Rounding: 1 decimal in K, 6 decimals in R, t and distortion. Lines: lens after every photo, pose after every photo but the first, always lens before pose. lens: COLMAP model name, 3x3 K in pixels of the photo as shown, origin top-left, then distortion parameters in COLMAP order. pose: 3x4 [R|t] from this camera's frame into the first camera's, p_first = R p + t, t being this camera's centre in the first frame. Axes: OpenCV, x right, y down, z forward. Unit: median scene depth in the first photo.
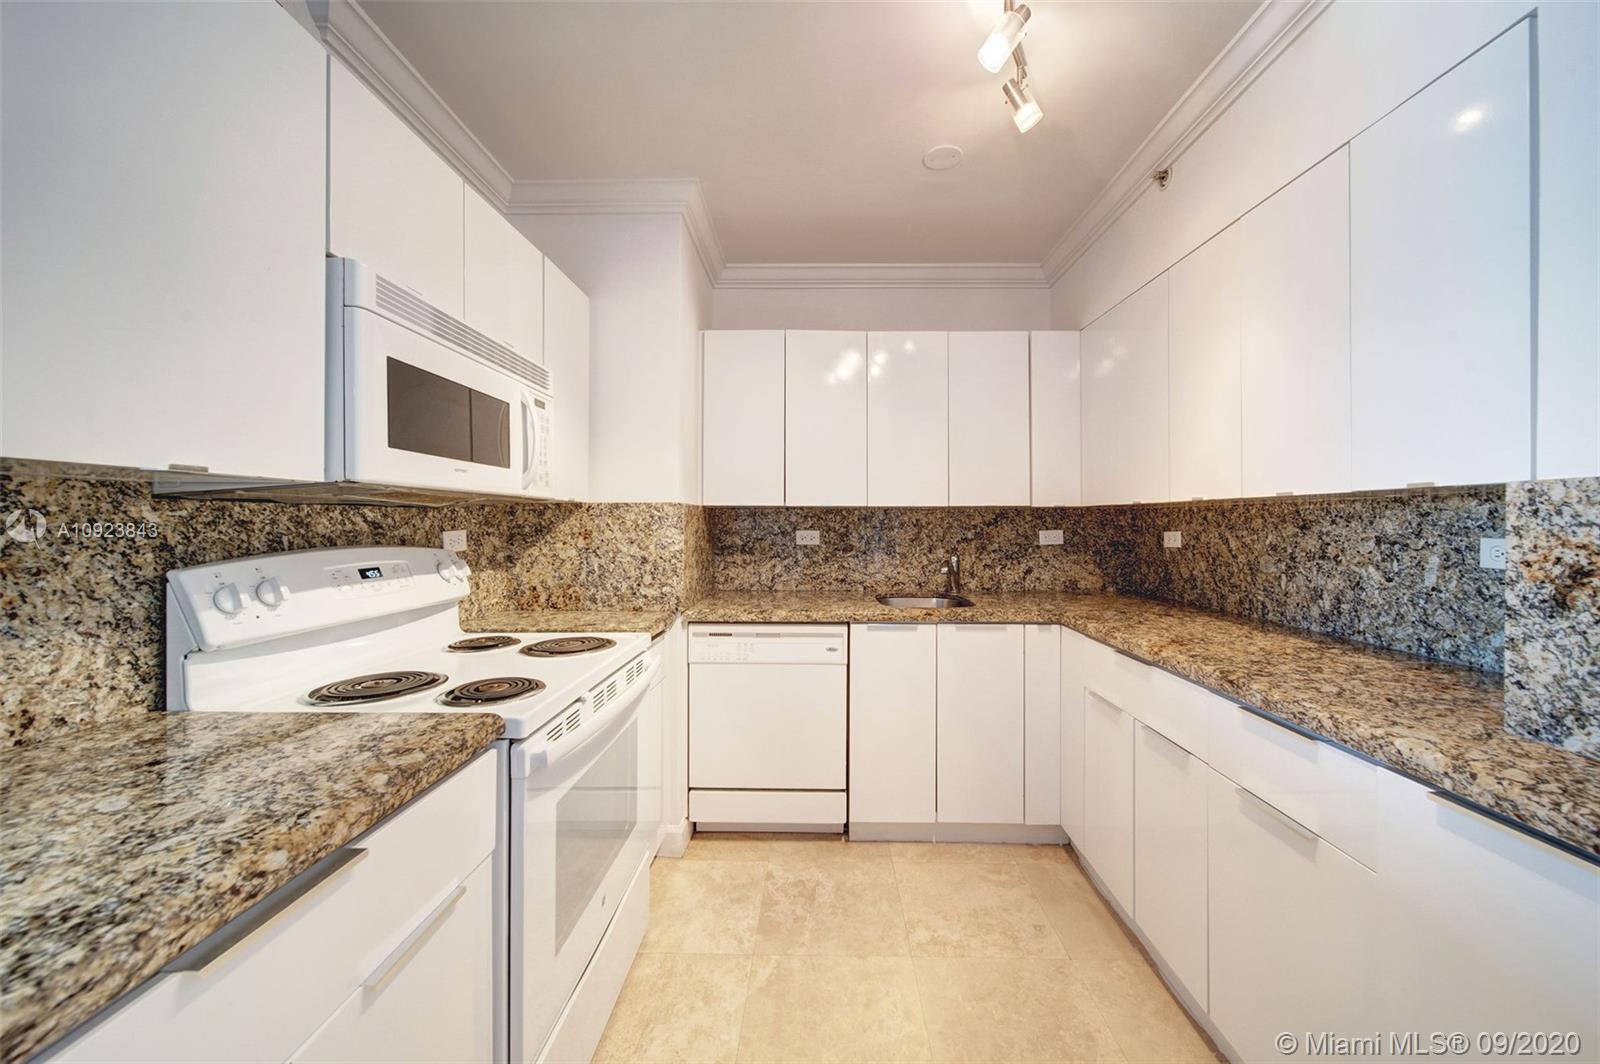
lens RADIAL K [[573.3, 0, 803.8], [0, 573.3, 536.3], [0, 0, 1]] dist [0.004688, 0.000484]
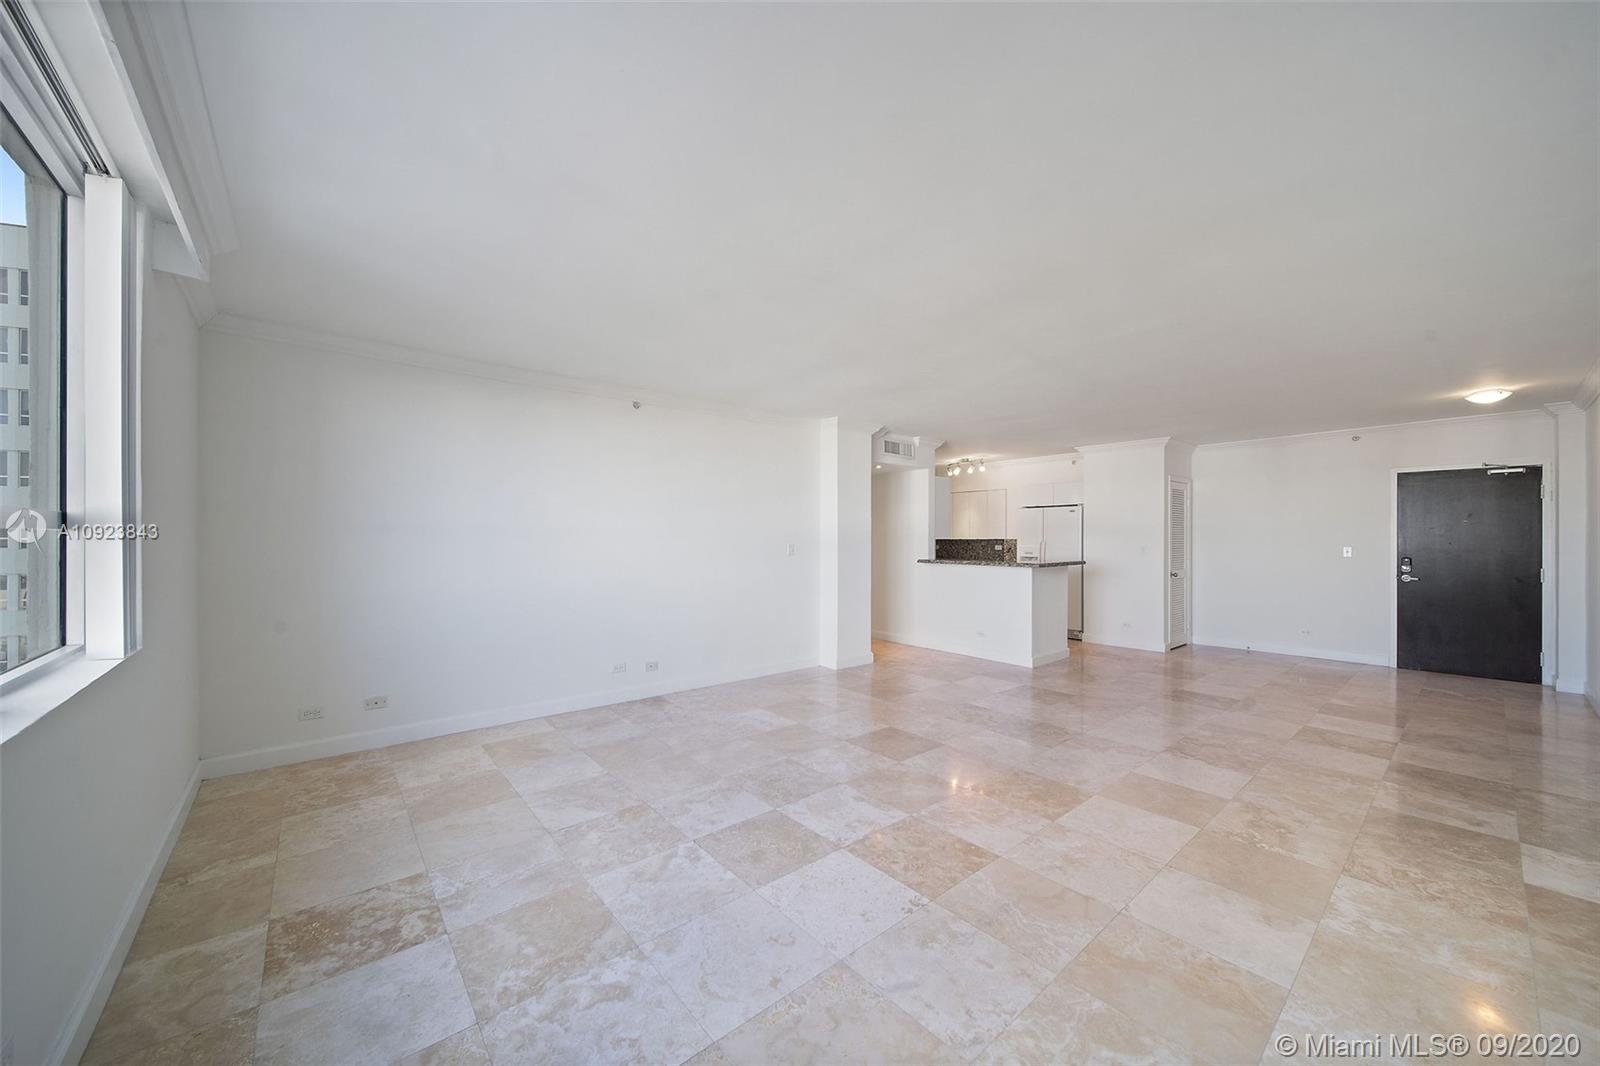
lens RADIAL K [[573.3, 0, 781.7], [0, 573.3, 537.8], [0, 0, 1]] dist [0.004688, 0.000484]
pose [[0.763524, 0.005603, 0.645755, -3.015476], [0.009325, 0.999762, -0.019699, 0.009289], [-0.645712, 0.021062, 0.763290, -1.539222]]
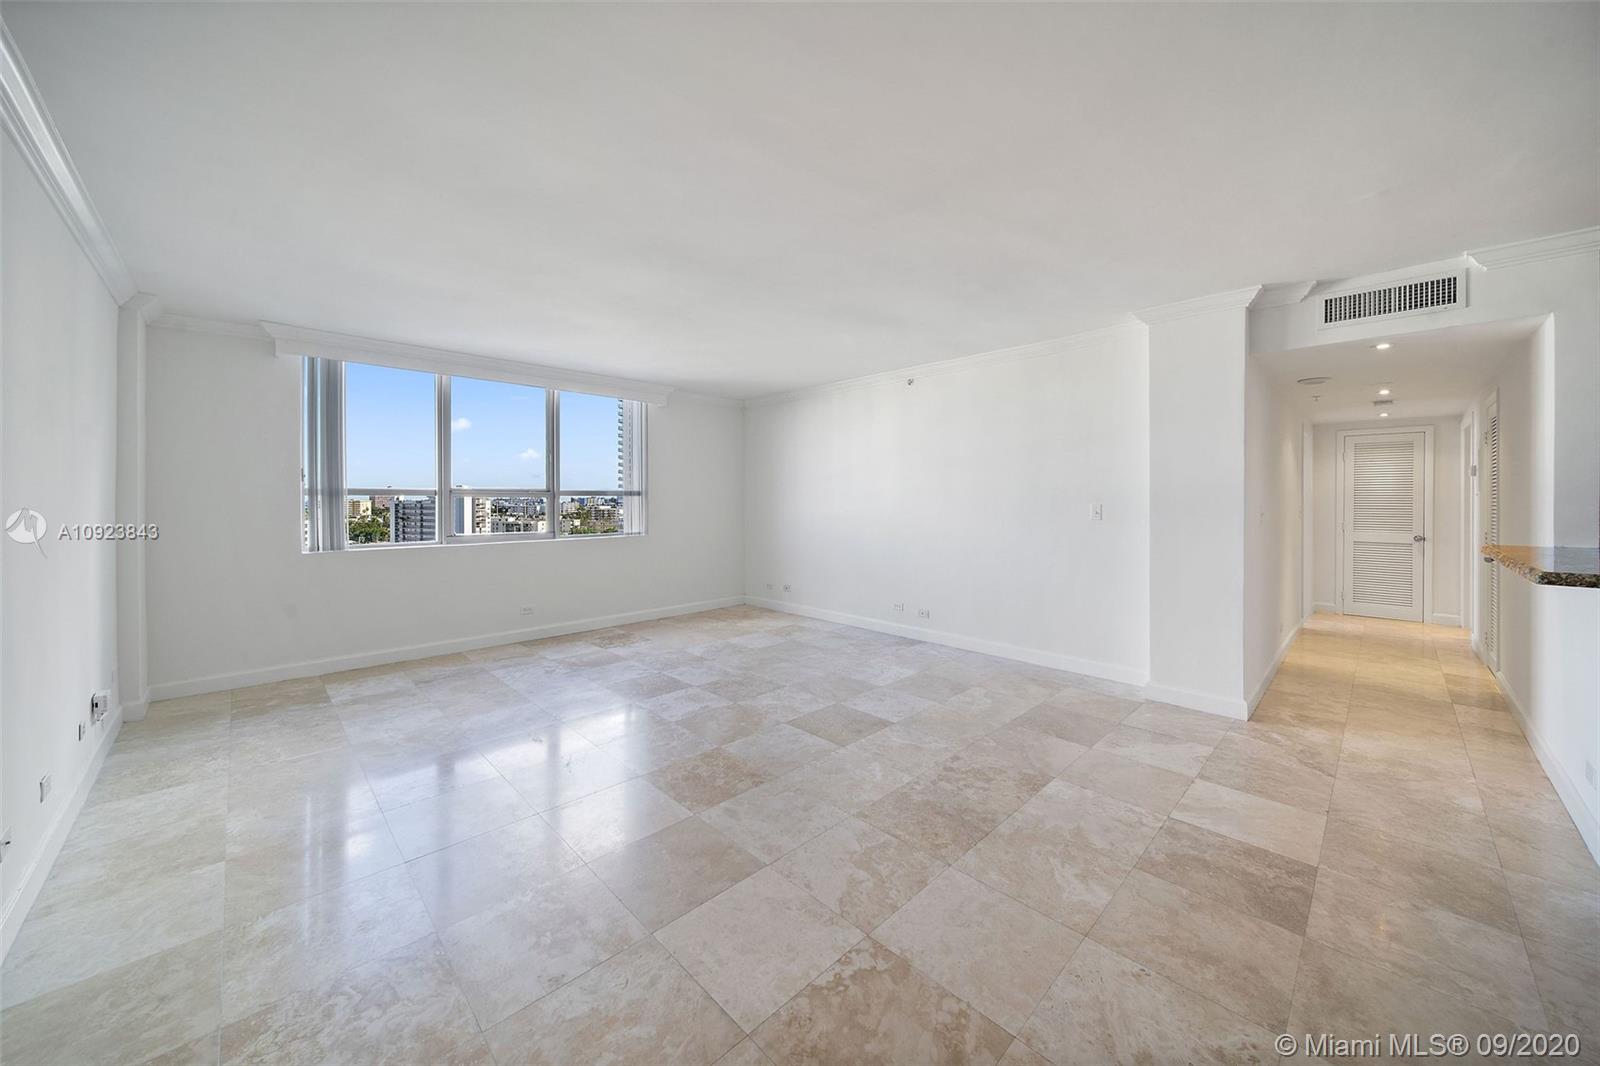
lens RADIAL K [[573.3, 0, 822.1], [0, 573.3, 499.7], [0, 0, 1]] dist [0.004688, 0.000484]
pose [[0.725379, 0.002306, -0.688346, -0.820727], [-0.015760, 0.999788, -0.013258, 0.008187], [0.688170, 0.020465, 0.725261, -1.600752]]
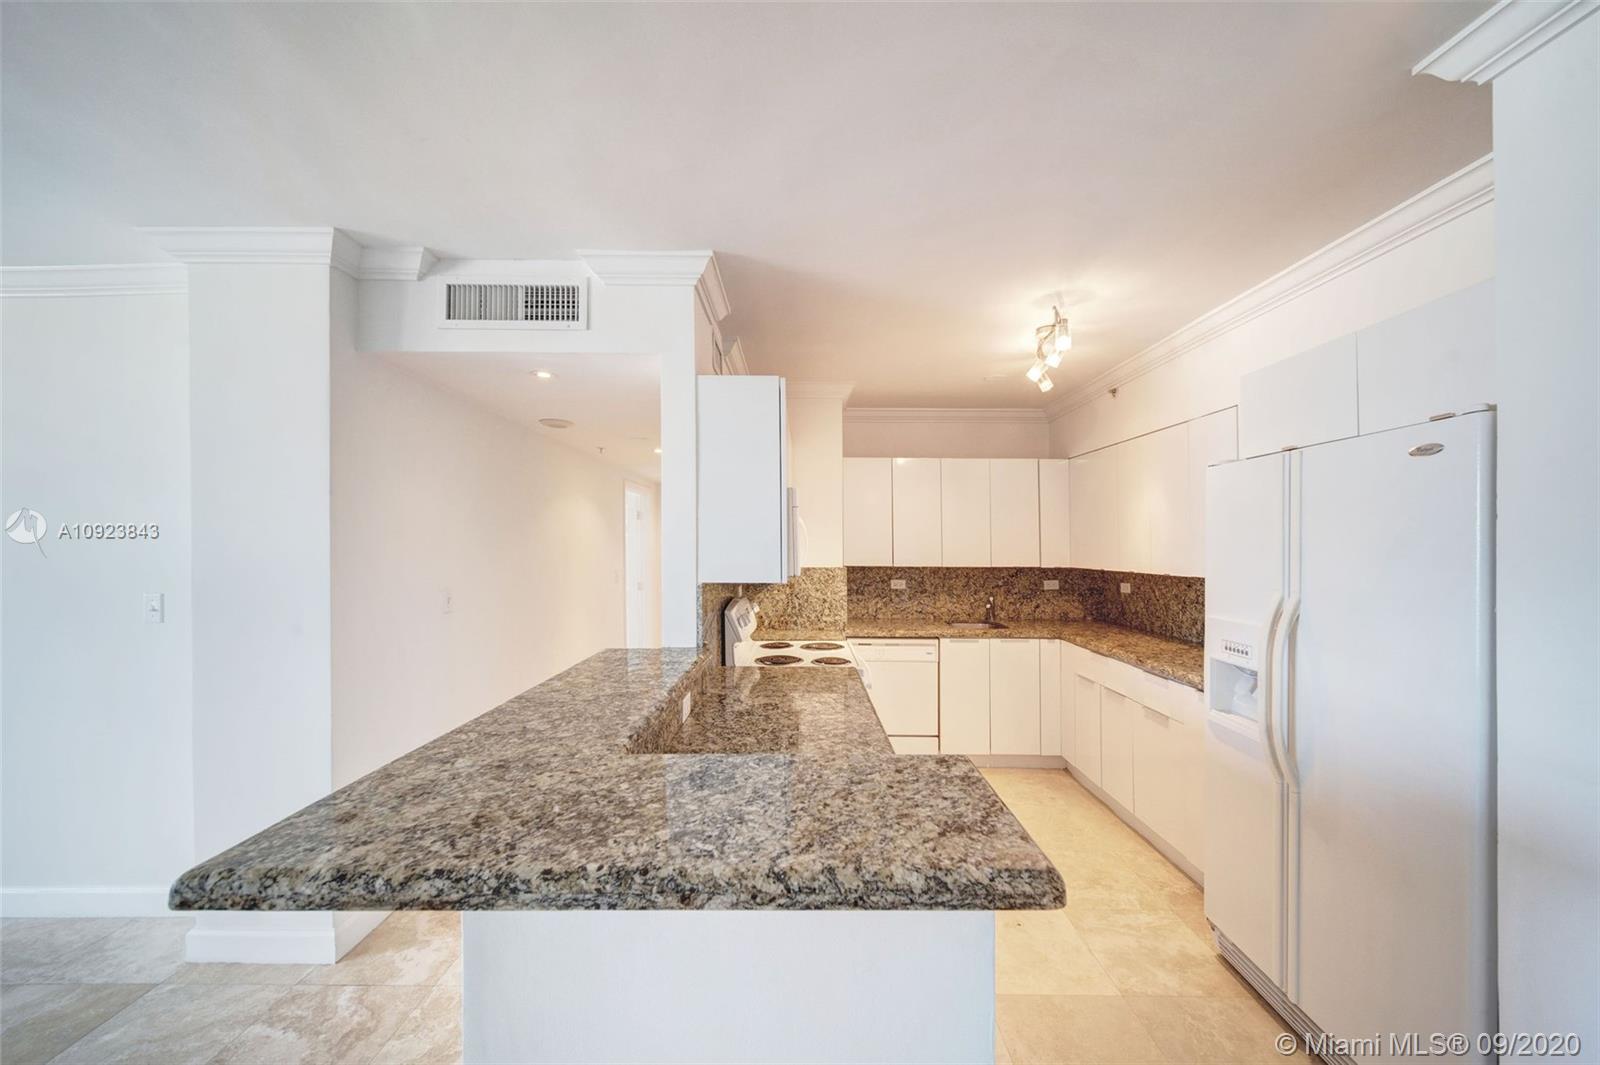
lens RADIAL K [[573.3, 0, 794.7], [0, 573.3, 542.3], [0, 0, 1]] dist [0.004688, 0.000484]
pose [[0.999832, 0.005507, 0.017505, -0.364005], [-0.004958, 0.999499, -0.031244, -0.074934], [-0.017668, 0.031152, 0.999358, -0.685229]]
